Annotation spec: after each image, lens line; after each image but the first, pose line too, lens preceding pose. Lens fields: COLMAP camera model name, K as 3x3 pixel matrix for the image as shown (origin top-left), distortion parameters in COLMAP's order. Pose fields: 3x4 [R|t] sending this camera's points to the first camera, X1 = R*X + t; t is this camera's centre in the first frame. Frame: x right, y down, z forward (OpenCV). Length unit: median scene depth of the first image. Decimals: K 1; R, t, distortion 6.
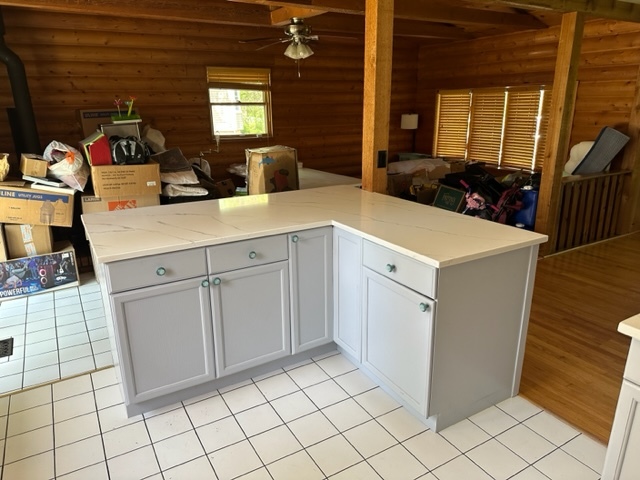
lens RADIAL K [[456.2, 0, 320.0], [0, 456.2, 240.0], [0, 0, 1]] dist [0.036740, -0.006883]
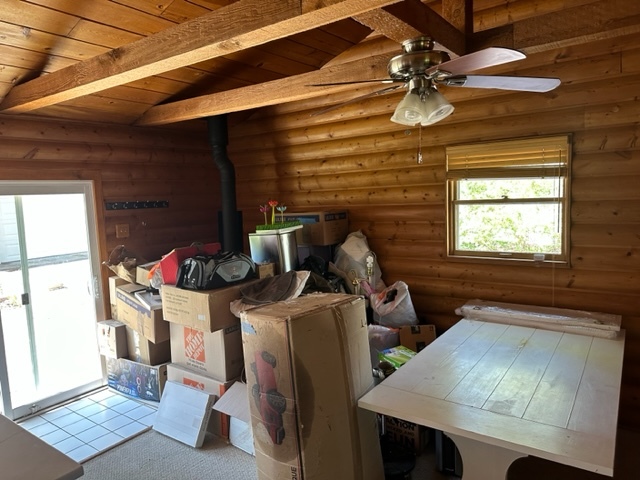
lens RADIAL K [[444.8, 0, 323.1], [0, 444.8, 244.6], [0, 0, 1]] dist [0.138249, -0.249352]
pose [[0.414668, 0.101868, -0.904253, 0.269320], [-0.228673, 0.973492, 0.004805, -0.207478], [0.880772, 0.204785, 0.426970, 0.602846]]
